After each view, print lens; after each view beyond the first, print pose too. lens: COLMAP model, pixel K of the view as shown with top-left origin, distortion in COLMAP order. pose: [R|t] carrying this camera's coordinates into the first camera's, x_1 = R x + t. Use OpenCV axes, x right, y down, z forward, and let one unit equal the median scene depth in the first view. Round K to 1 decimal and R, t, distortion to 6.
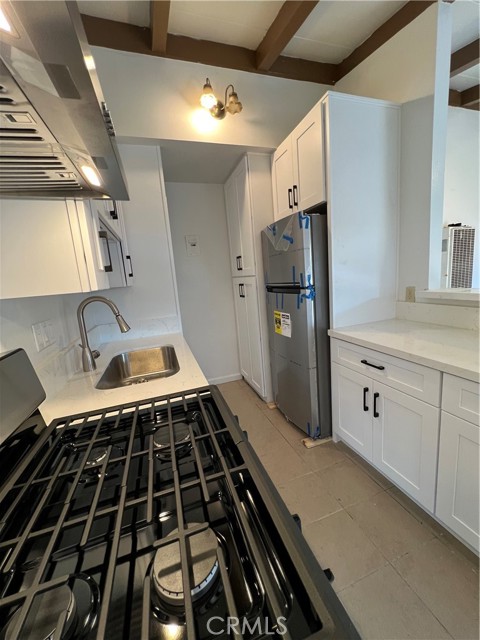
lens RADIAL K [[257.3, 0, 244.3], [0, 257.3, 319.2], [0, 0, 1]] dist [-0.003047, 0.000774]
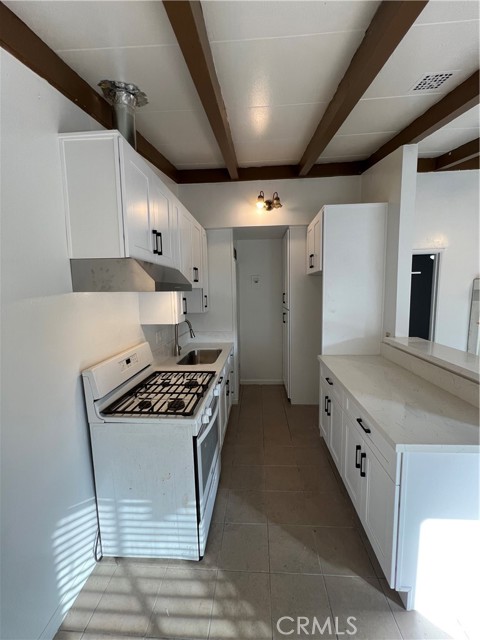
lens RADIAL K [[257.3, 0, 242.9], [0, 257.3, 319.9], [0, 0, 1]] dist [-0.003047, 0.000774]
pose [[0.923251, 0.108105, -0.368674, 0.449946], [-0.120442, 0.992664, -0.010541, -0.091958], [0.364830, 0.054136, 0.929499, -0.535271]]
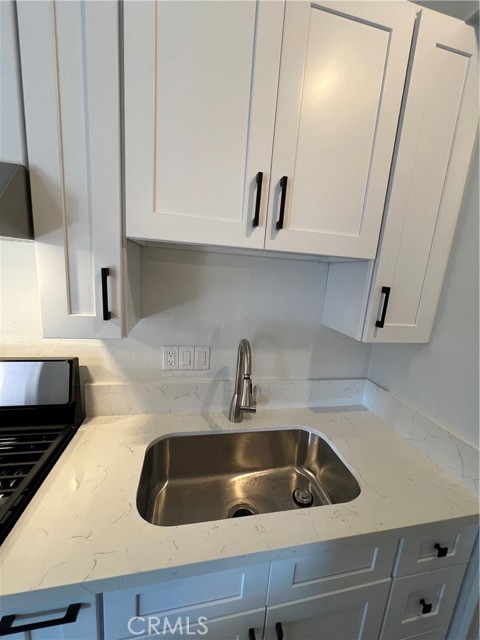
lens RADIAL K [[257.3, 0, 242.5], [0, 257.3, 319.1], [0, 0, 1]] dist [-0.003047, 0.000774]
pose [[-0.121748, 0.258892, -0.958203, 0.083205], [-0.225605, 0.932898, 0.280721, -0.261512], [0.966581, 0.250353, -0.055171, 0.765125]]
